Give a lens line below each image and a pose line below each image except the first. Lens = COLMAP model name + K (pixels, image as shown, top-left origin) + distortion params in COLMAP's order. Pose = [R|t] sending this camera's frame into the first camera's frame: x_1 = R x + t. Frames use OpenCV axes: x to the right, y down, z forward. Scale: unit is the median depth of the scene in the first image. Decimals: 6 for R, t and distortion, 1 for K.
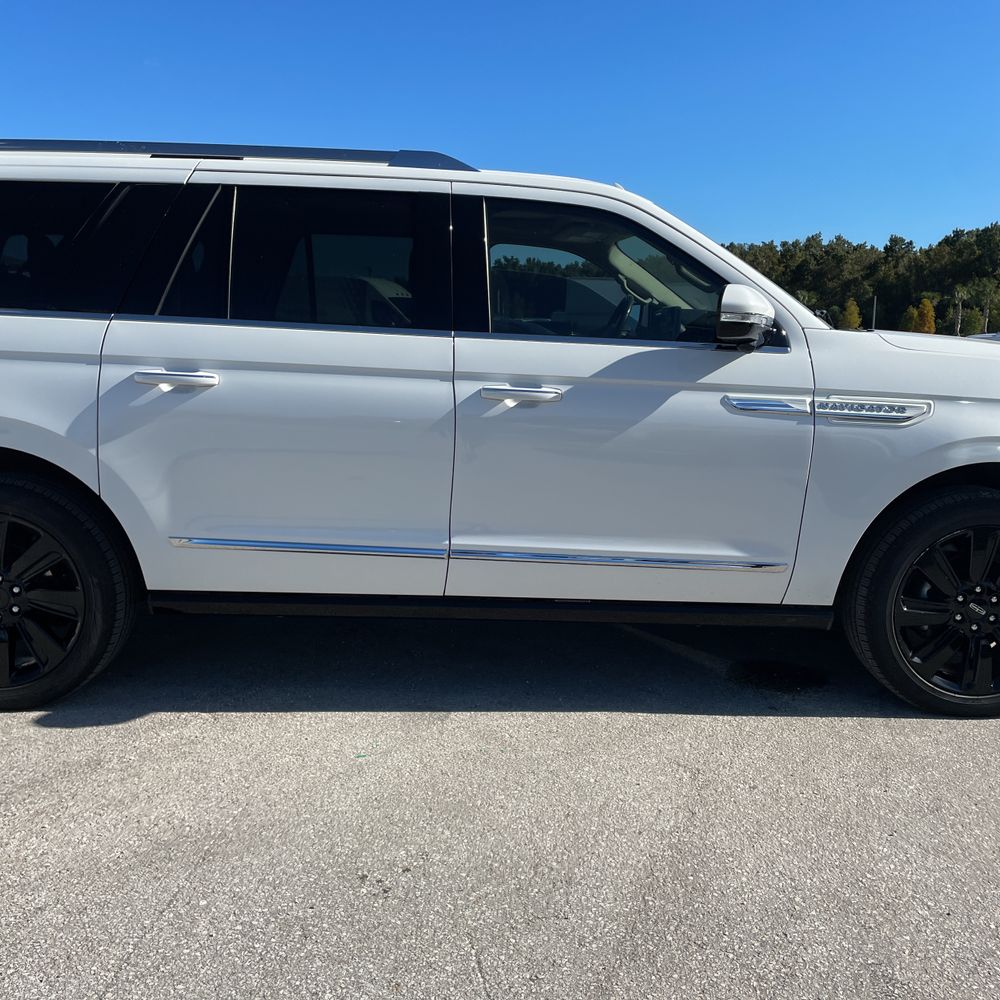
lens RADIAL K [[1026.3, 0, 513.9], [0, 1026.3, 494.5], [0, 0, 1]] dist [0.132630, -0.242796]
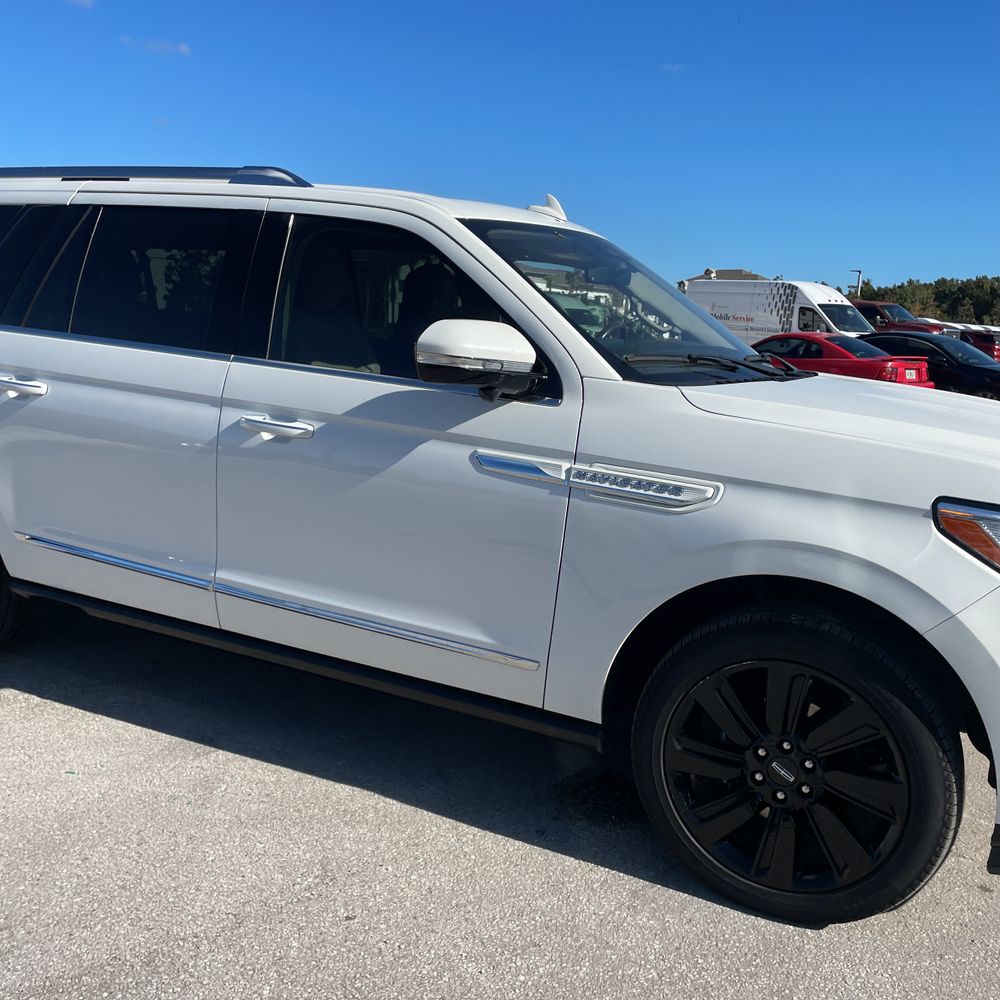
lens RADIAL K [[1015.8, 0, 521.7], [0, 1015.8, 503.9], [0, 0, 1]] dist [0.128887, -0.239722]
pose [[0.882538, 0.118609, -0.455038, 0.616900], [-0.115473, 0.992701, 0.034797, -0.085297], [0.455844, 0.021835, 0.889792, 0.279659]]
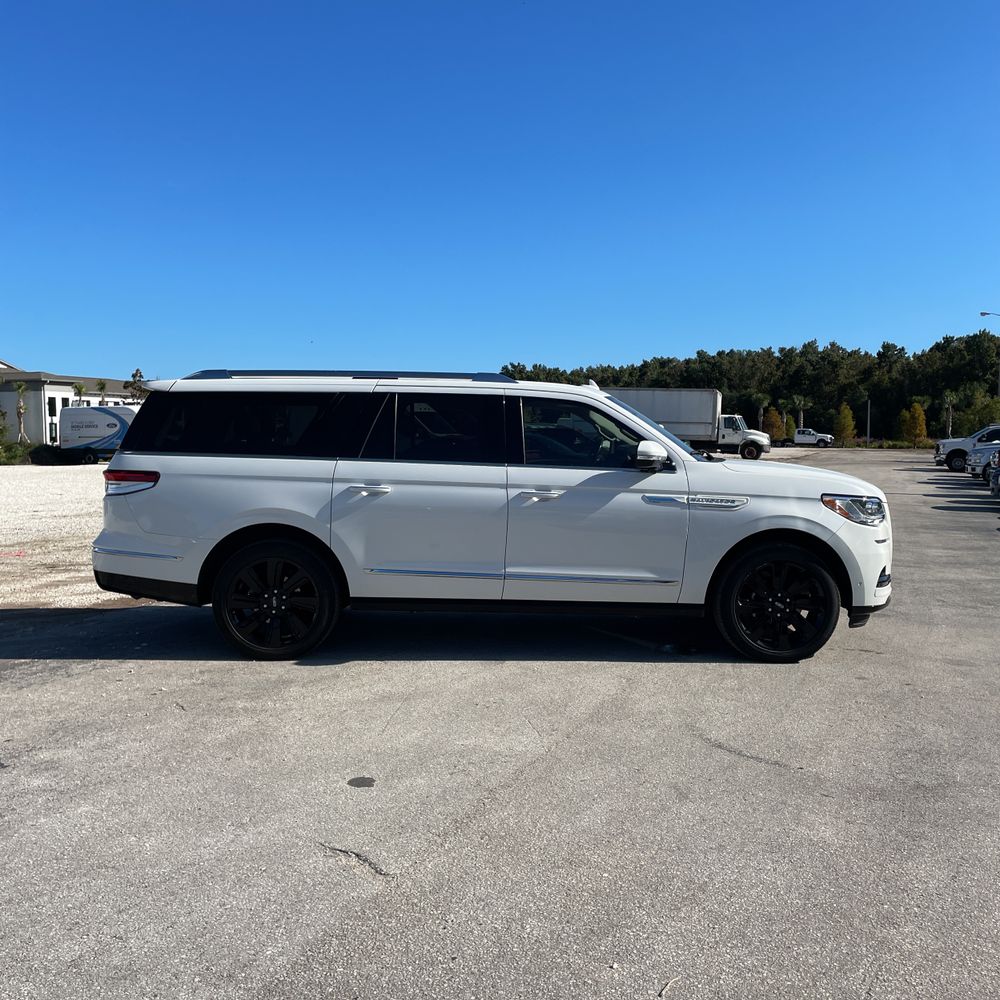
lens RADIAL K [[1043.2, 0, 517.2], [0, 1043.2, 495.8], [0, 0, 1]] dist [0.100522, -0.010182]
pose [[0.999960, -0.008385, -0.003186, -0.031723], [0.008036, 0.995226, -0.097264, 0.098244], [0.003986, 0.097235, 0.995253, -0.989448]]
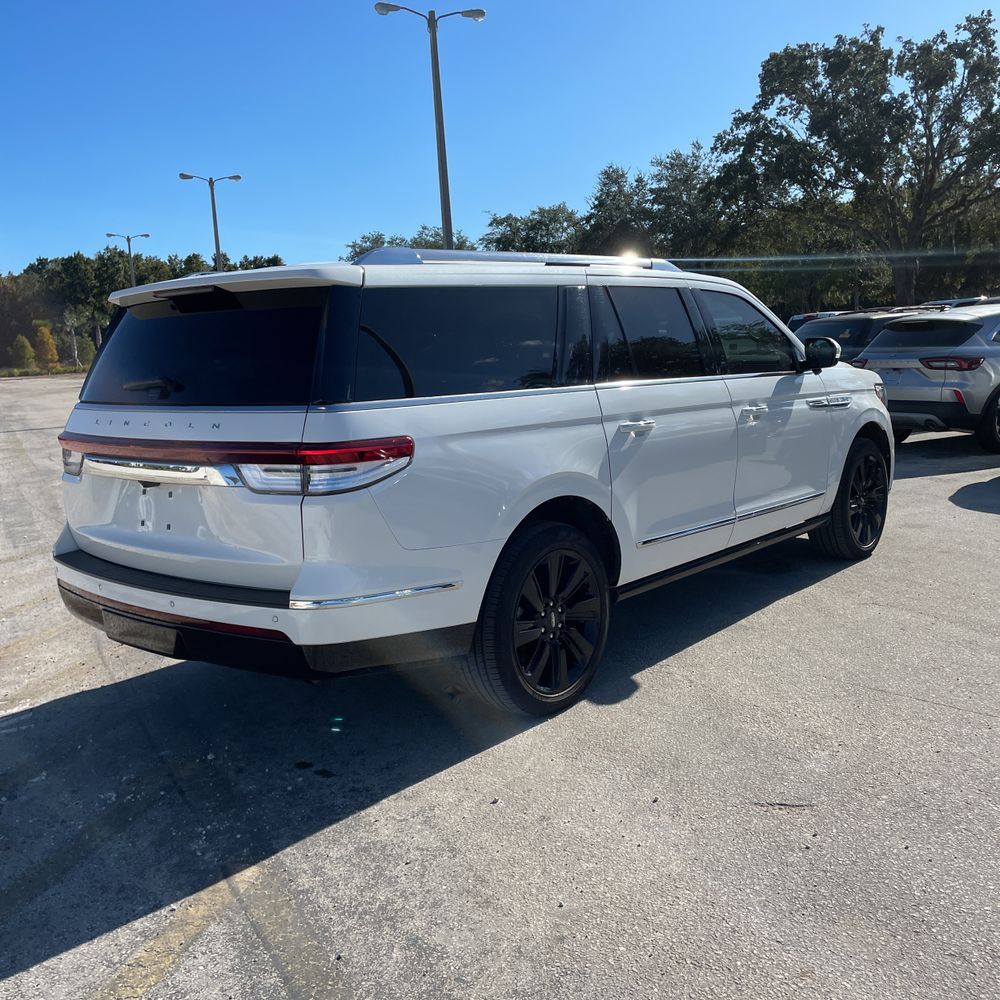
lens RADIAL K [[1023.0, 0, 510.3], [0, 1023.0, 503.3], [0, 0, 1]] dist [0.112596, -0.172597]
pose [[0.659003, -0.168458, 0.733033, -1.414719], [0.178578, 0.981771, 0.065078, -0.126685], [-0.730634, 0.088016, 0.677073, 0.201764]]
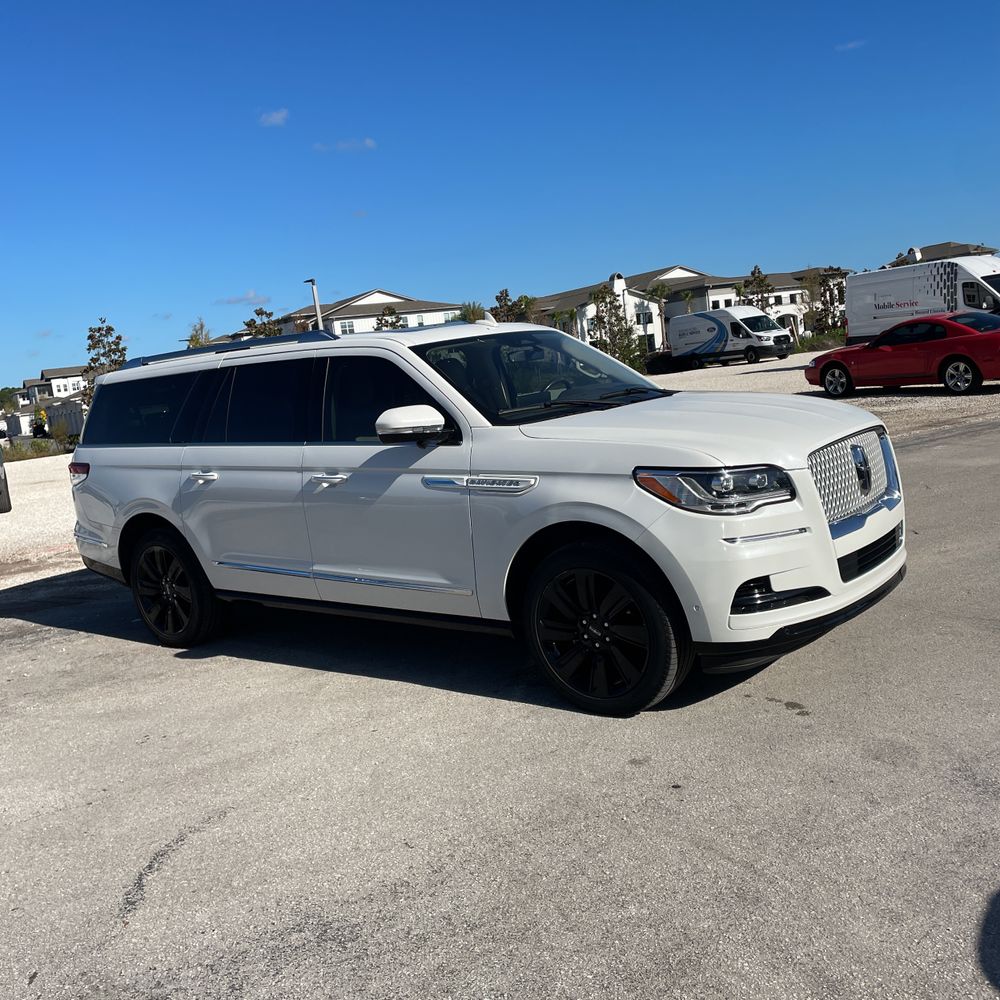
lens RADIAL K [[1047.6, 0, 500.0], [0, 1047.6, 500.0], [0, 0, 1]] dist [0.114673, -0.220810]
pose [[0.750852, -0.010274, -0.660390, 1.286052], [0.021682, 0.999723, 0.009100, -0.072782], [0.660114, -0.021151, 0.750868, -0.070028]]
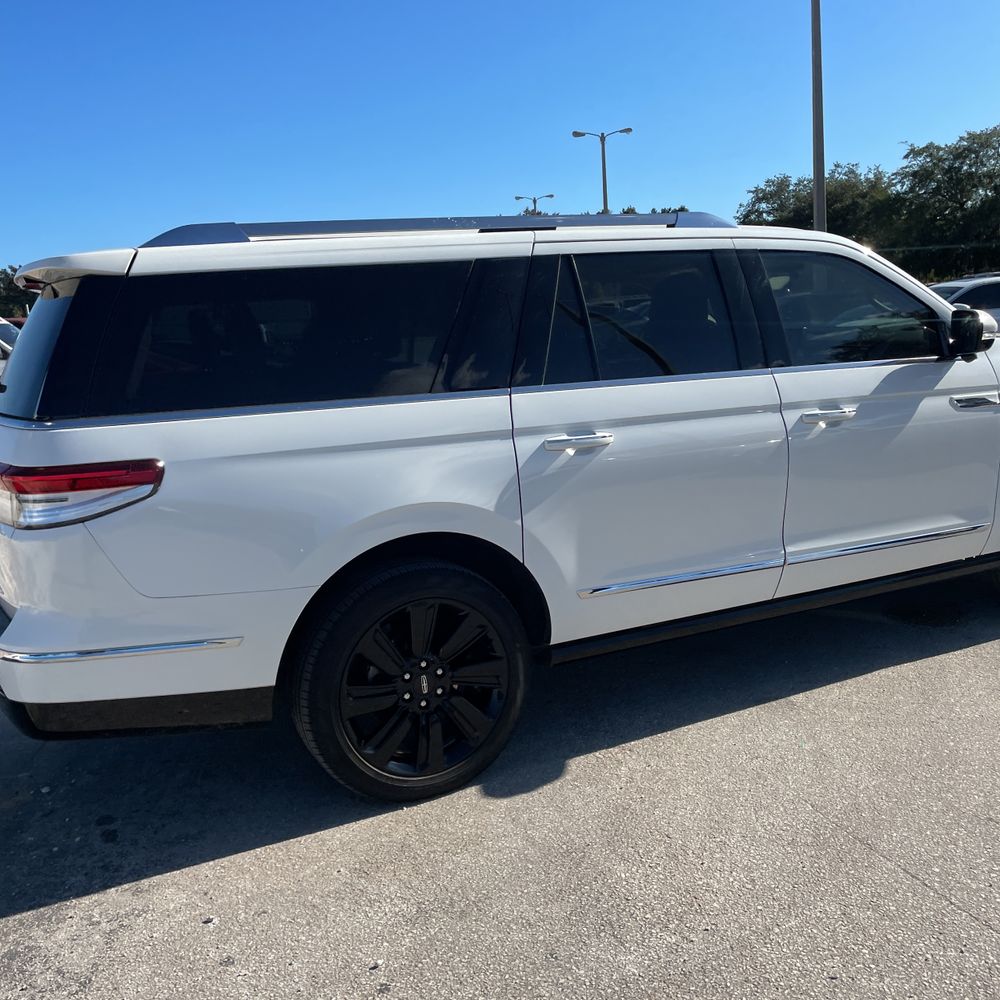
lens RADIAL K [[1023.0, 0, 510.3], [0, 1023.0, 503.3], [0, 0, 1]] dist [0.112596, -0.172597]
pose [[0.902112, -0.153447, 0.403297, -0.798200], [0.148320, 0.987954, 0.044128, -0.103071], [-0.405211, 0.020008, 0.914004, 0.069494]]
